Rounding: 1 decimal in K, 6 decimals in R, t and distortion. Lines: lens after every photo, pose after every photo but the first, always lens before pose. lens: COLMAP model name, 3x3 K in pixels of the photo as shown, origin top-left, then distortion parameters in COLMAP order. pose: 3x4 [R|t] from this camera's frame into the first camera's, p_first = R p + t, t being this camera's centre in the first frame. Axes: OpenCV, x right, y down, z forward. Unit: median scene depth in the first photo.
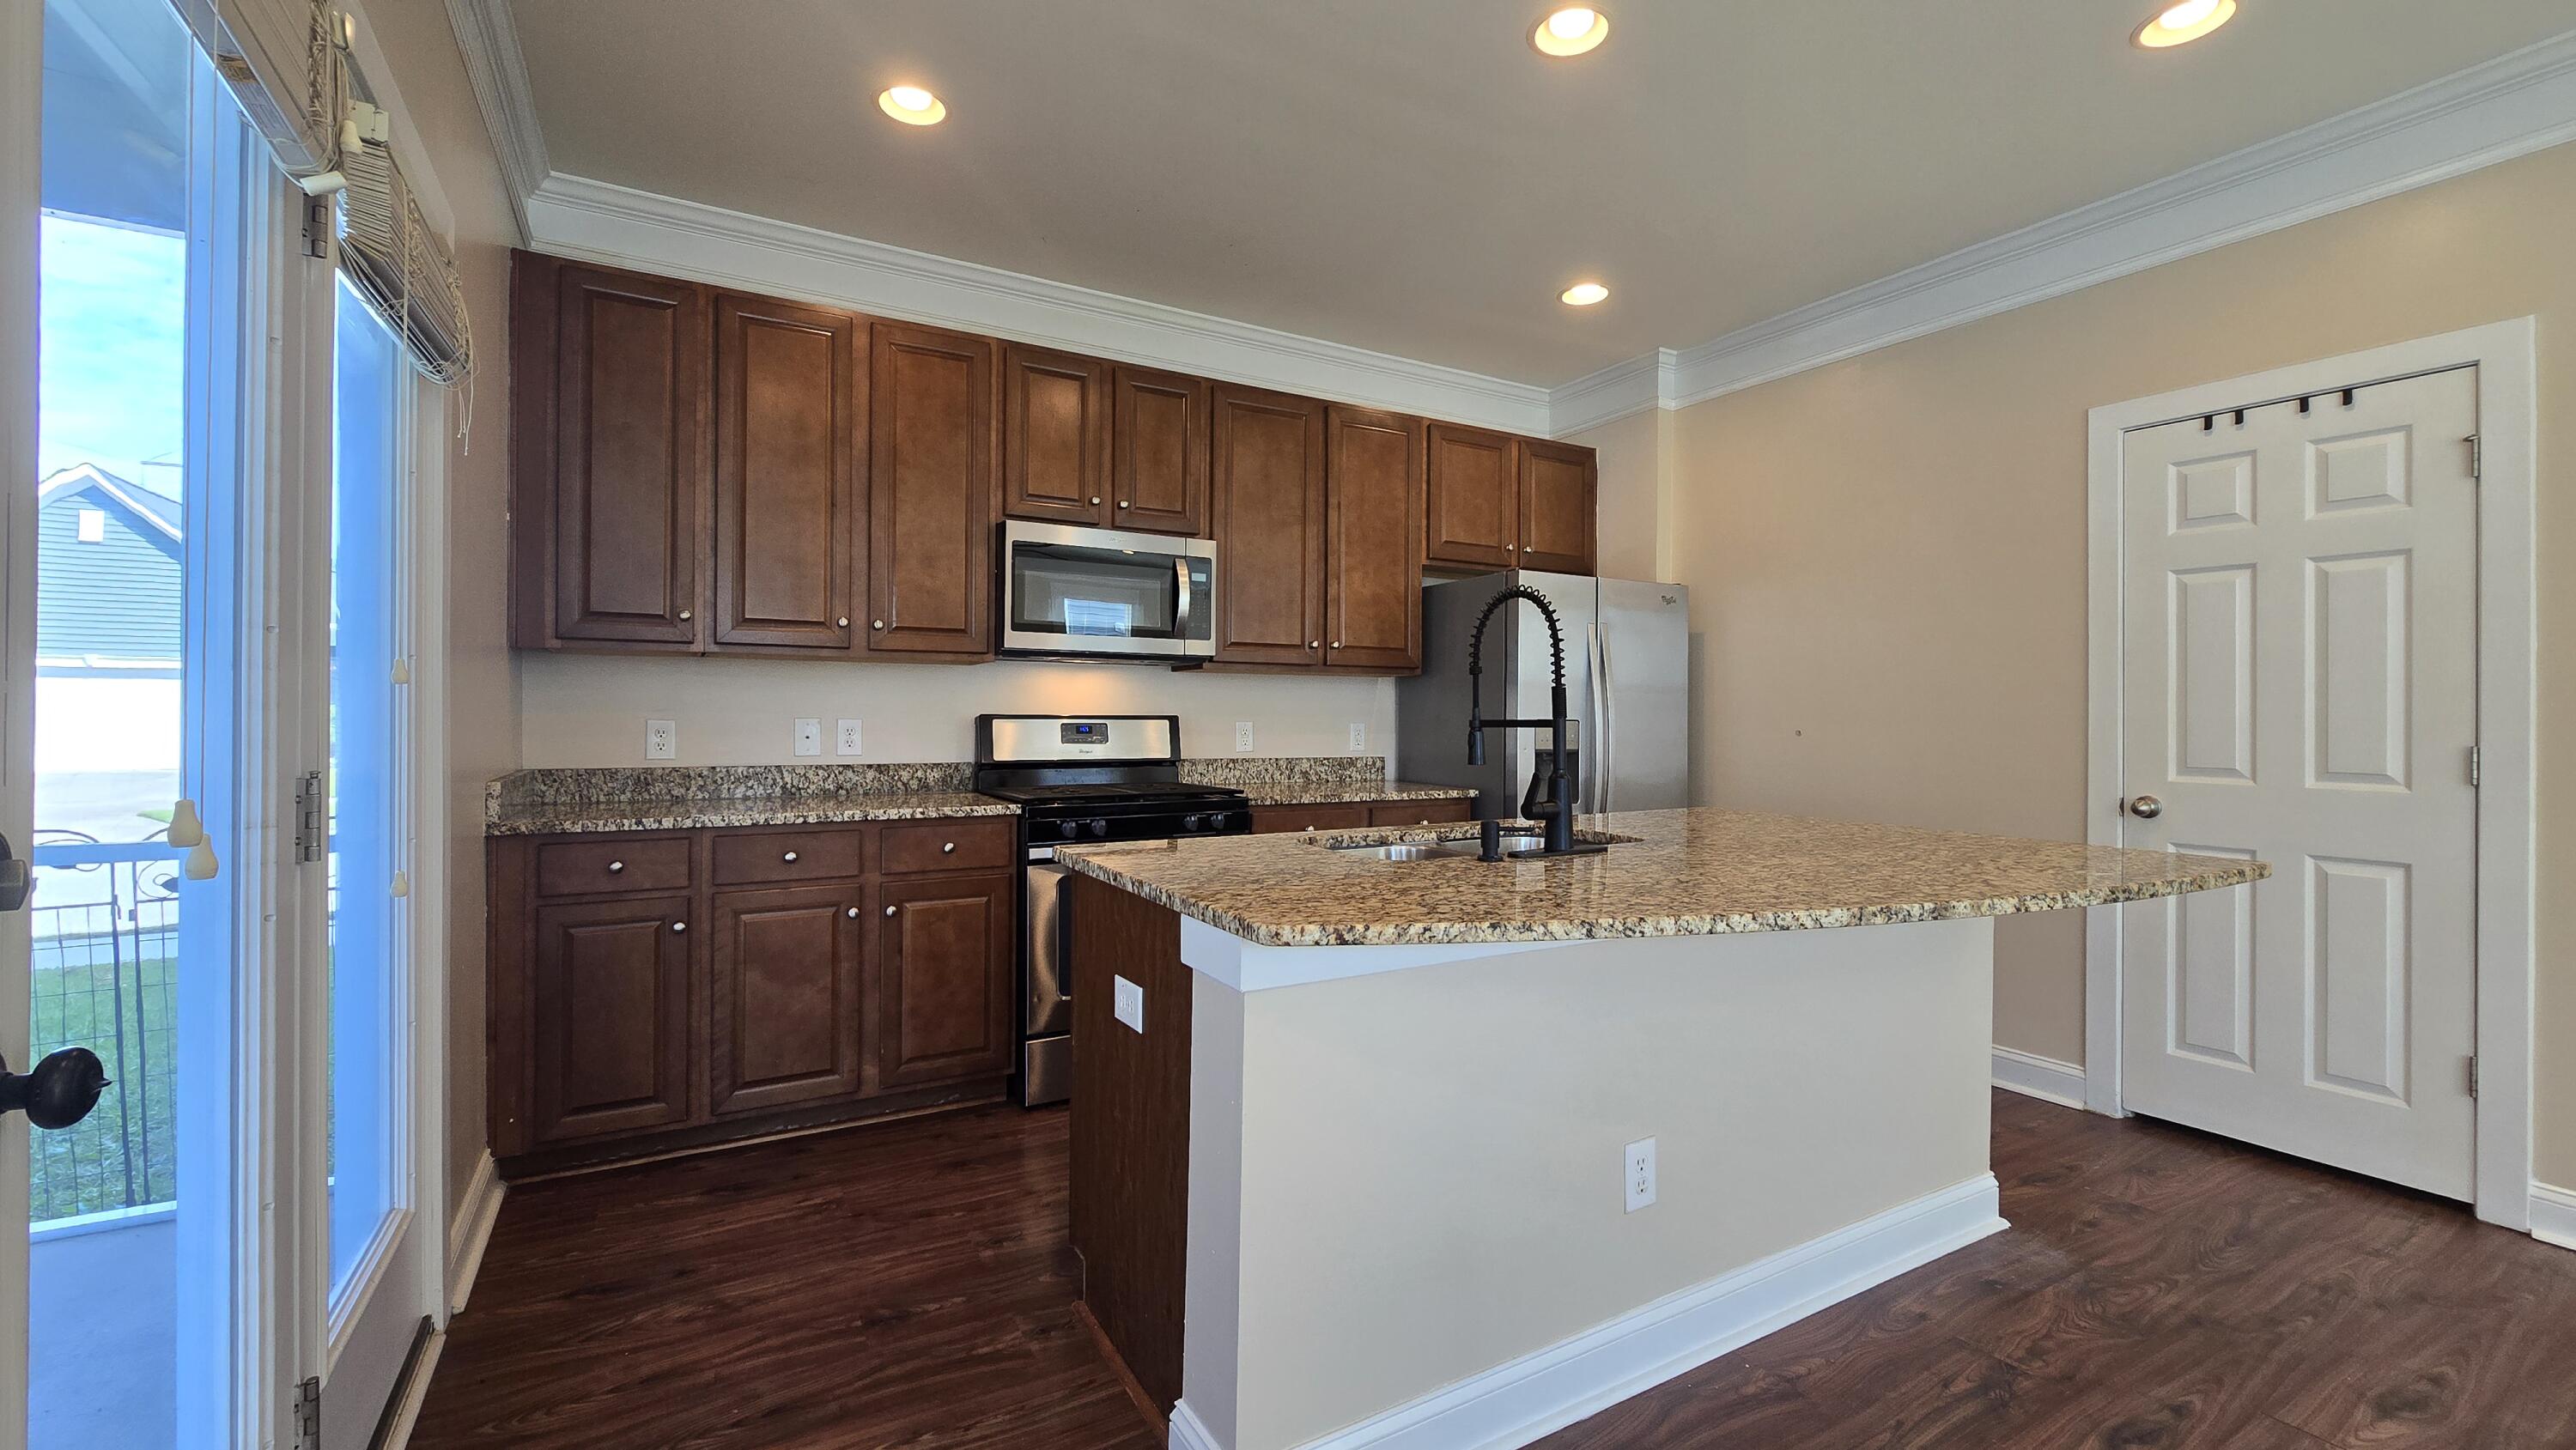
lens RADIAL K [[1052.6, 0, 1283.2], [0, 1052.6, 712.1], [0, 0, 1]] dist [-0.003238, -0.000333]
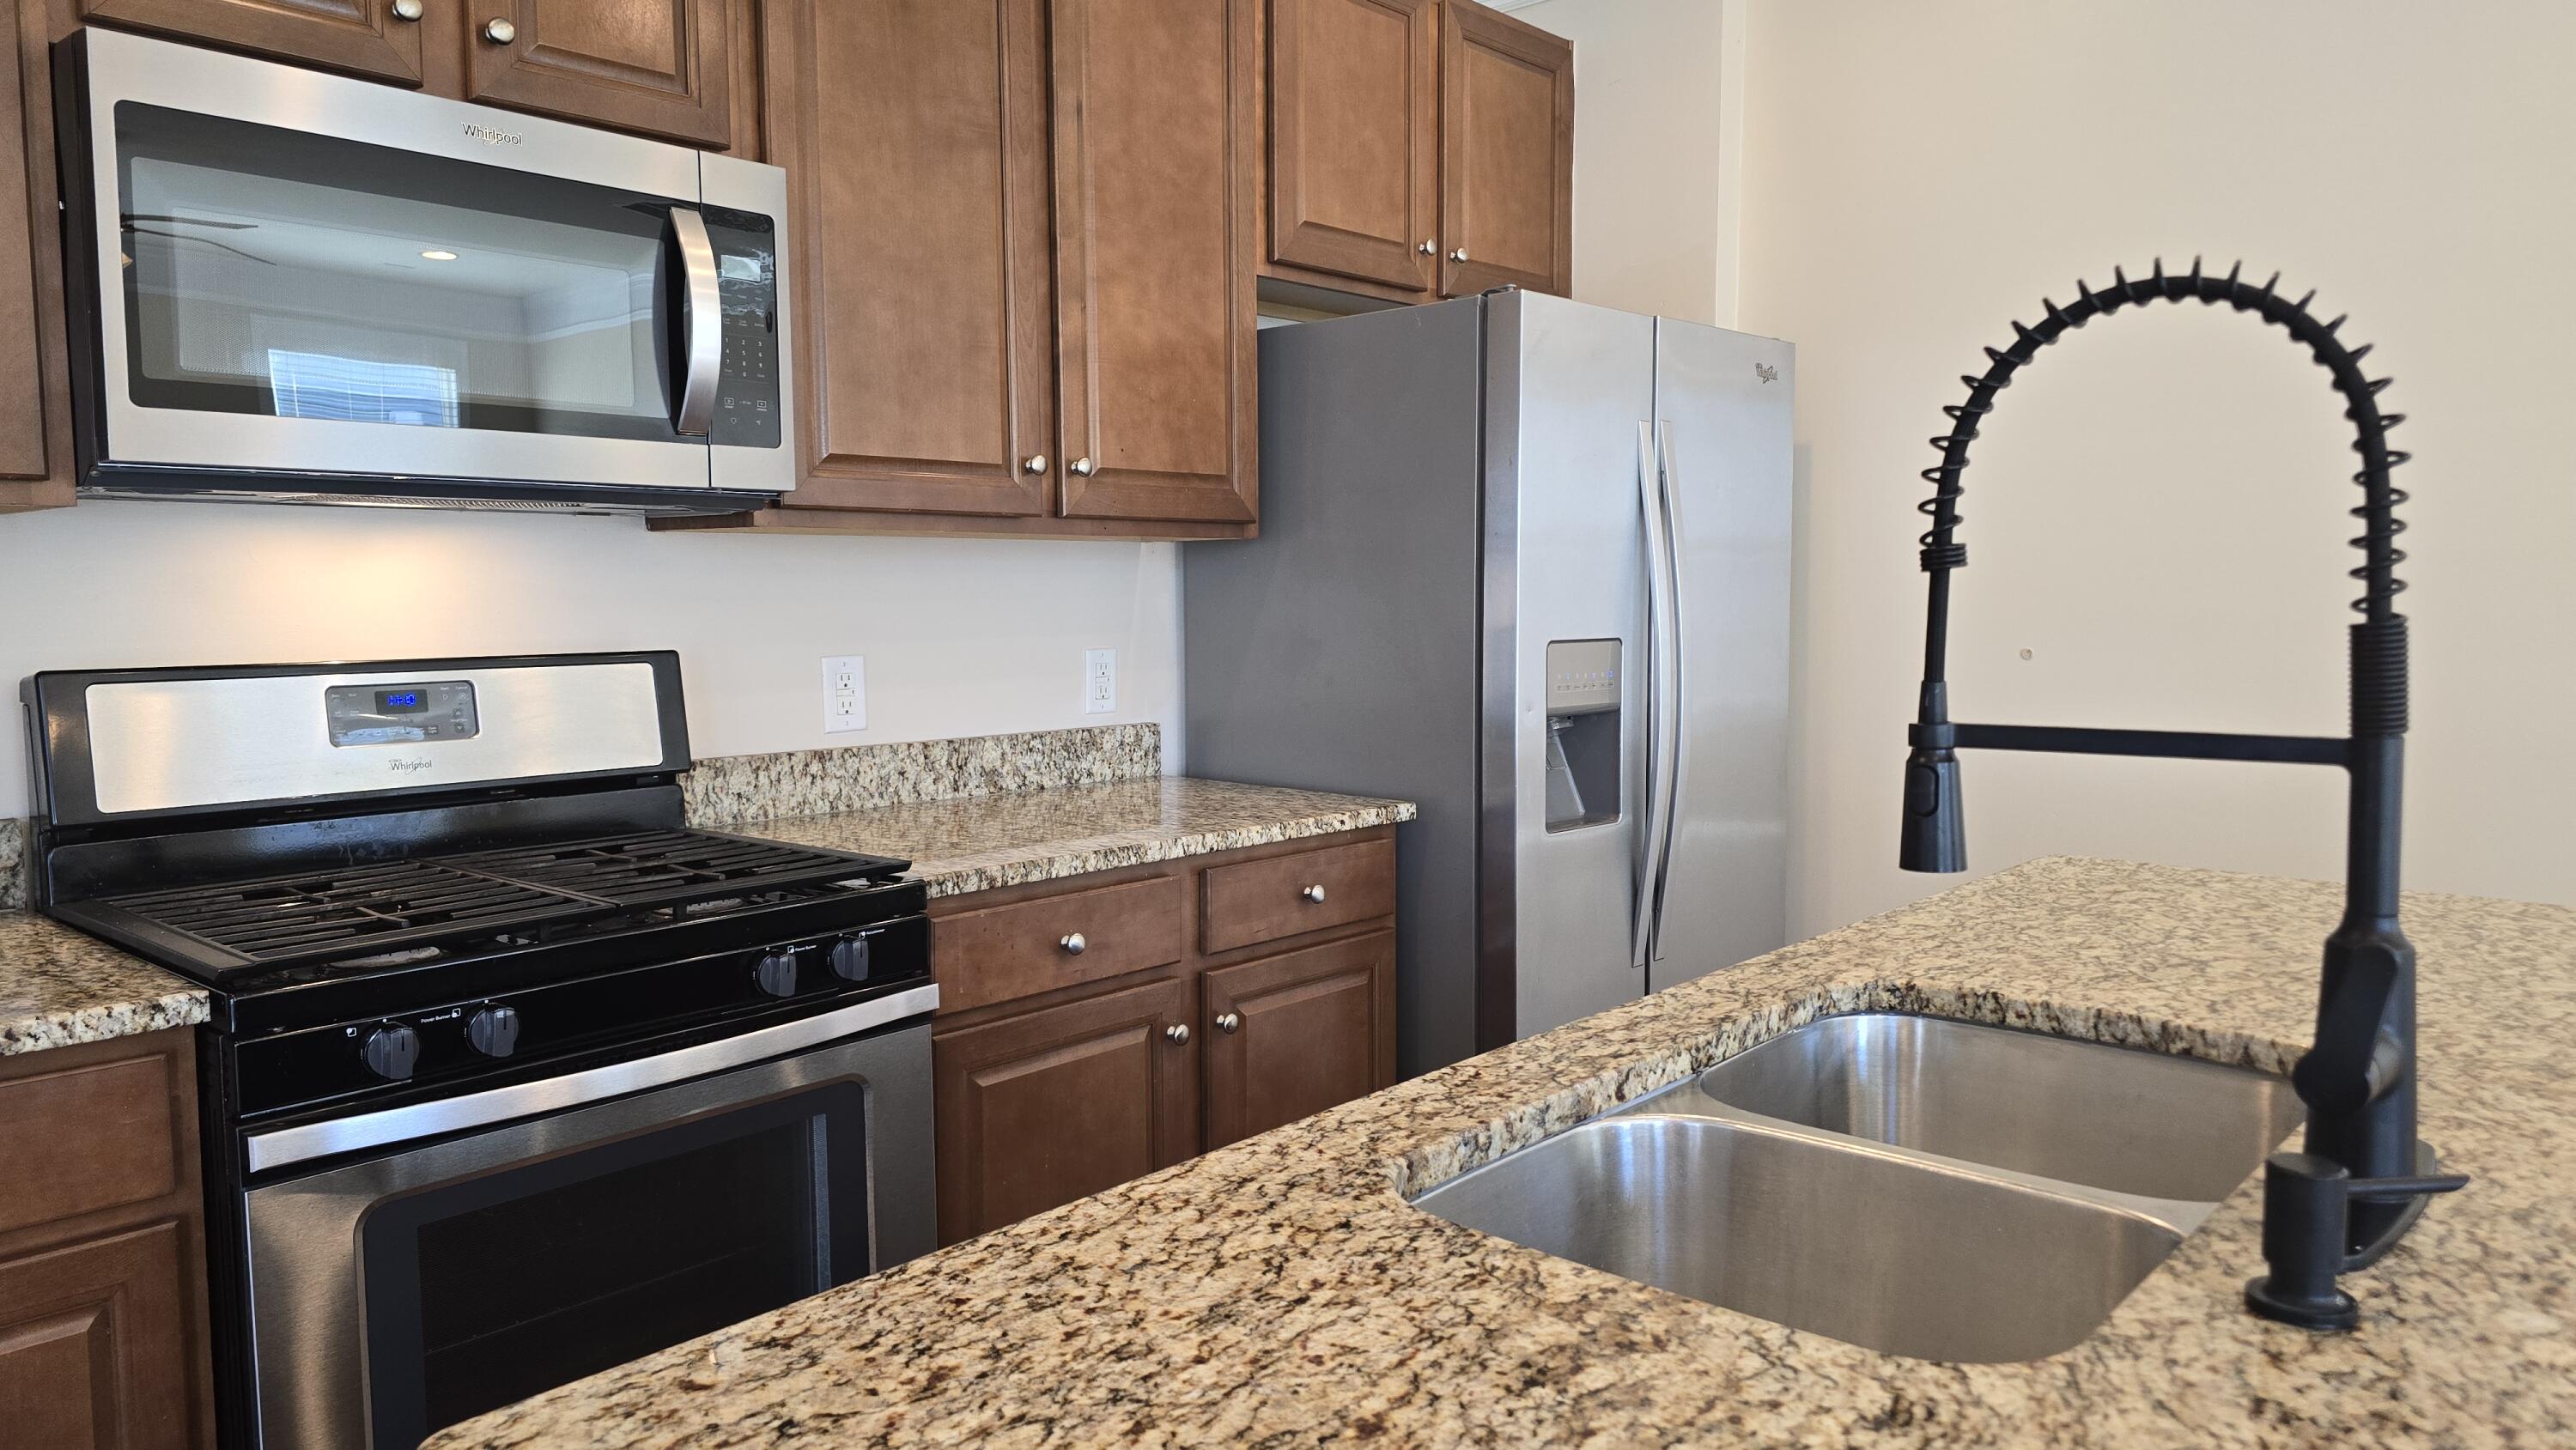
lens RADIAL K [[1729.1, 0, 1300.2], [0, 1729.1, 724.3], [0, 0, 1]] dist [0.084628, -0.082670]
pose [[0.949055, -0.037144, 0.312915, -0.090615], [0.010252, 0.996142, 0.087150, -0.023611], [-0.314945, -0.079502, 0.945774, 0.362812]]
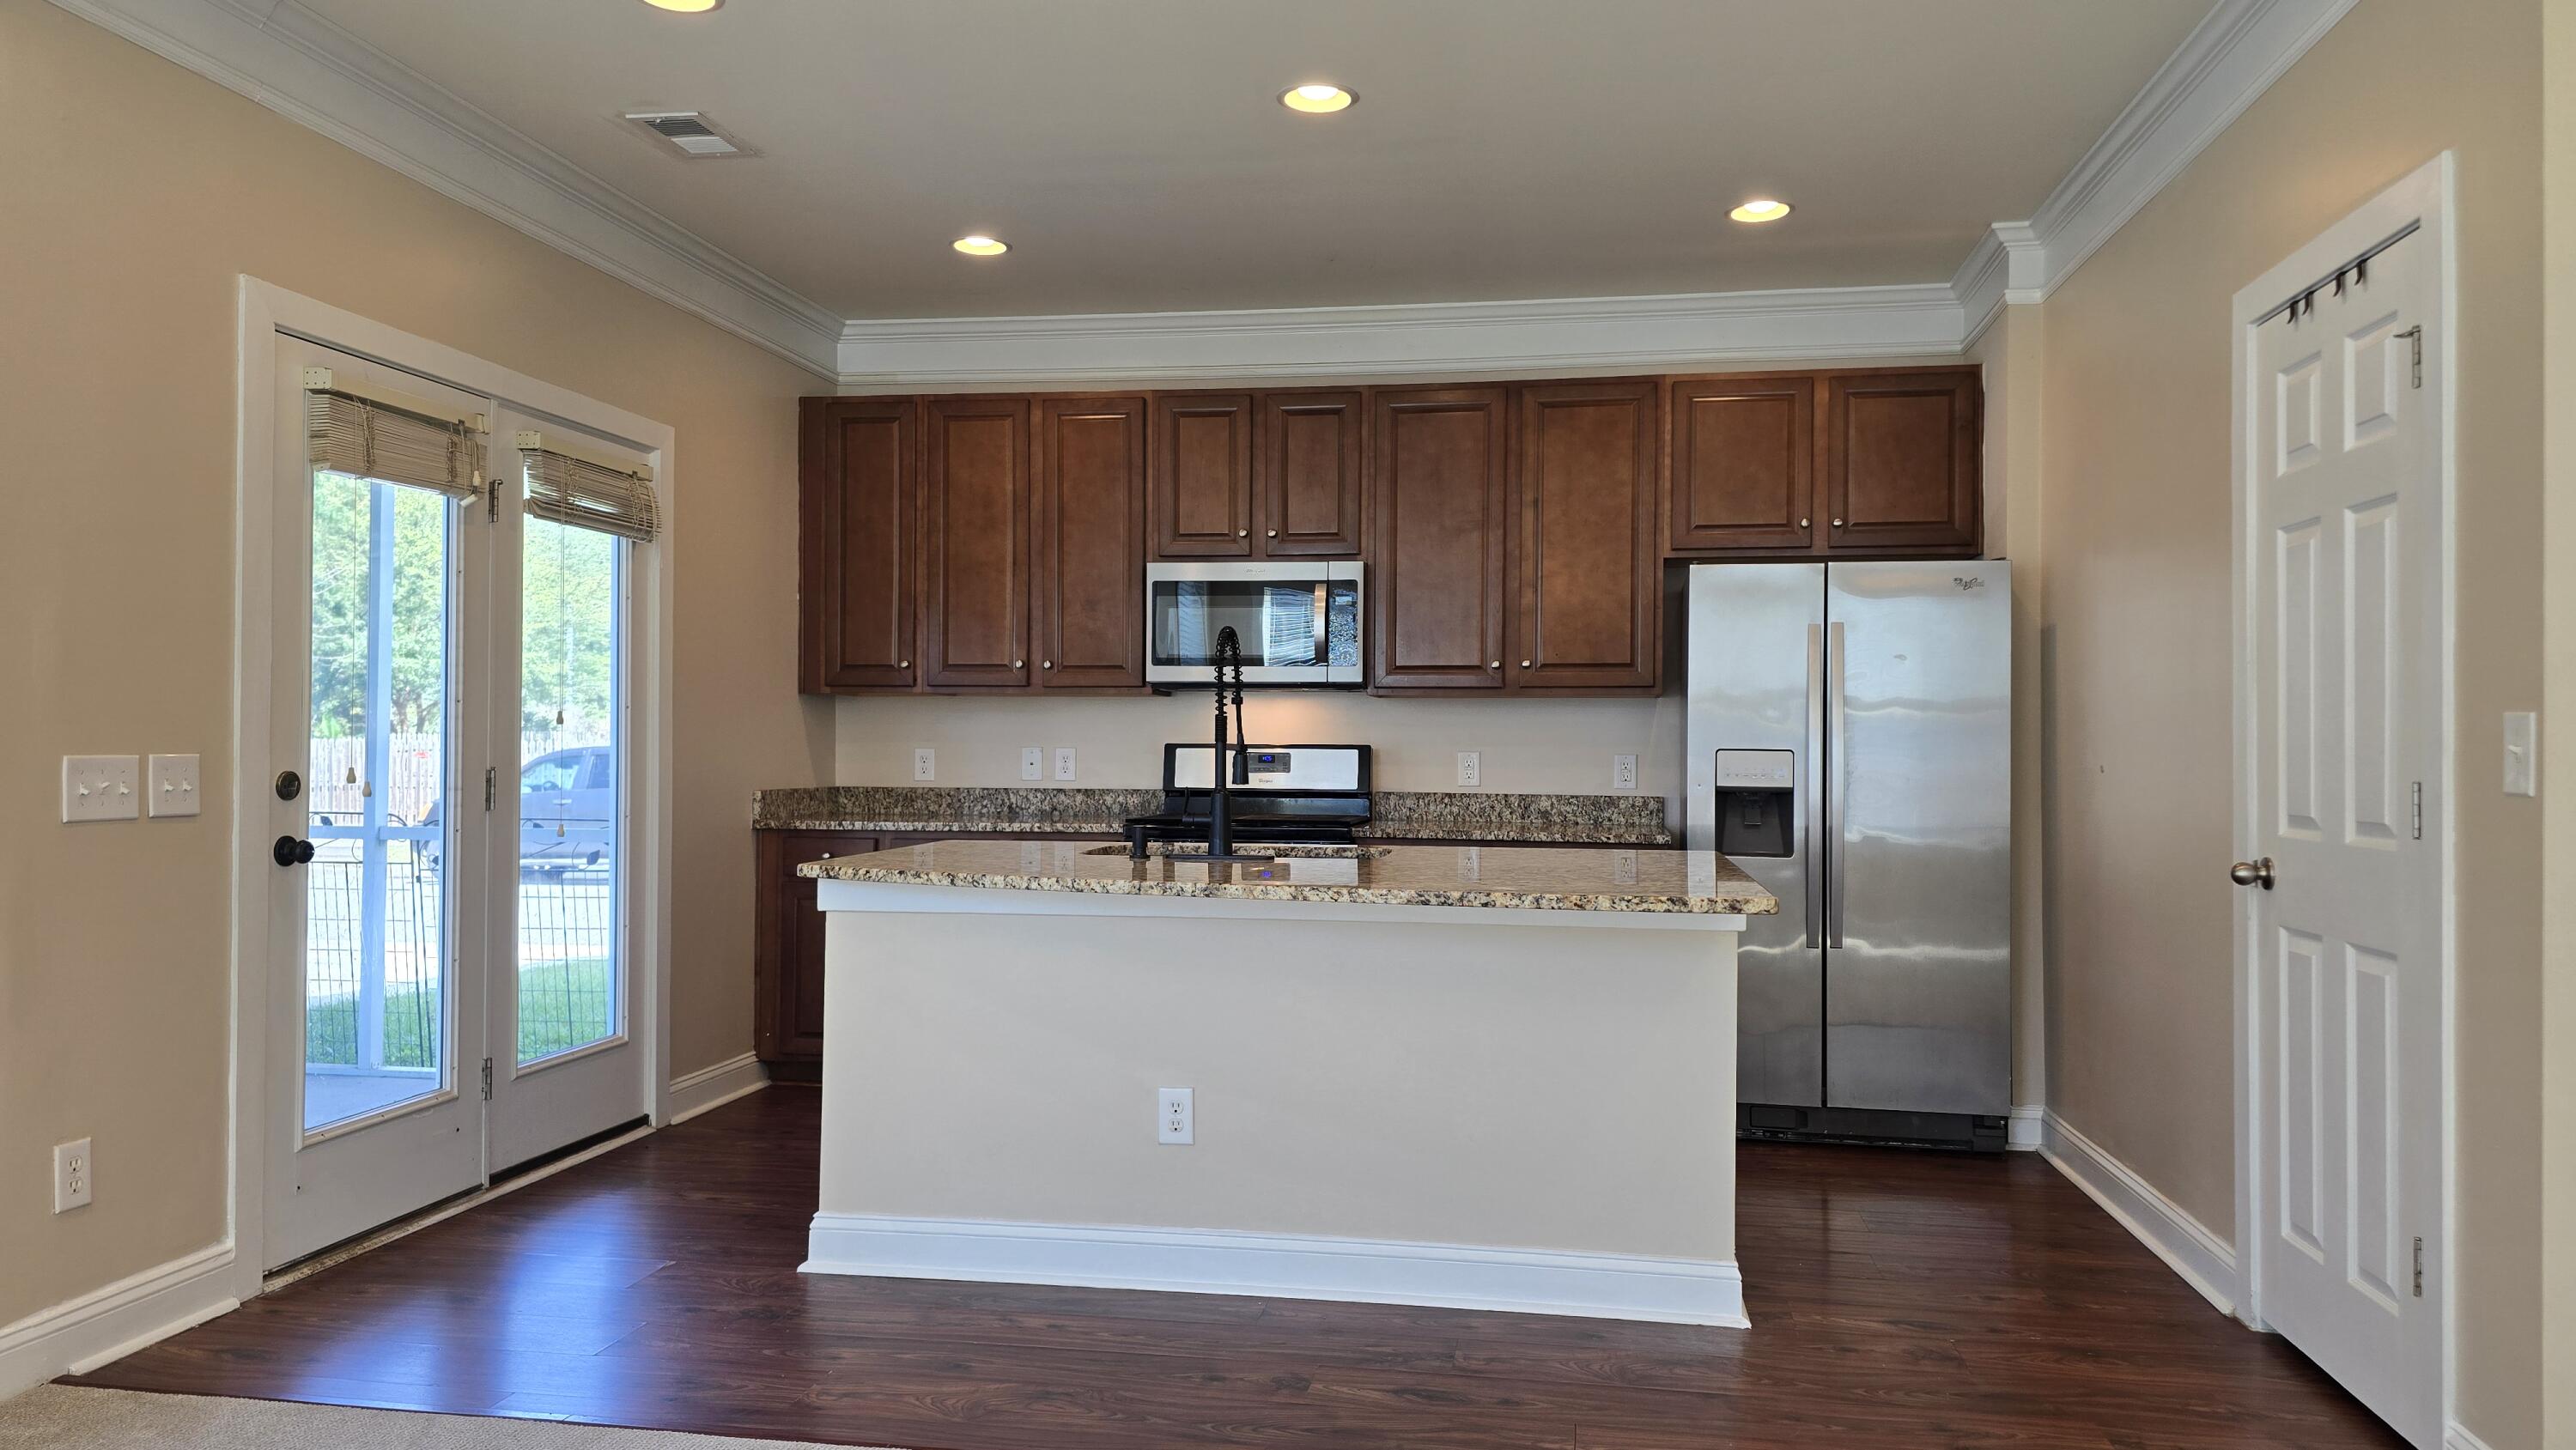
lens RADIAL K [[1705.2, 0, 1294.5], [0, 1705.2, 698.8], [0, 0, 1]] dist [0.103191, -0.133306]
pose [[0.778039, -0.018573, -0.627941, 0.854421], [0.000232, 0.999571, -0.029277, 0.007260], [0.628216, 0.022633, 0.777710, -0.236055]]
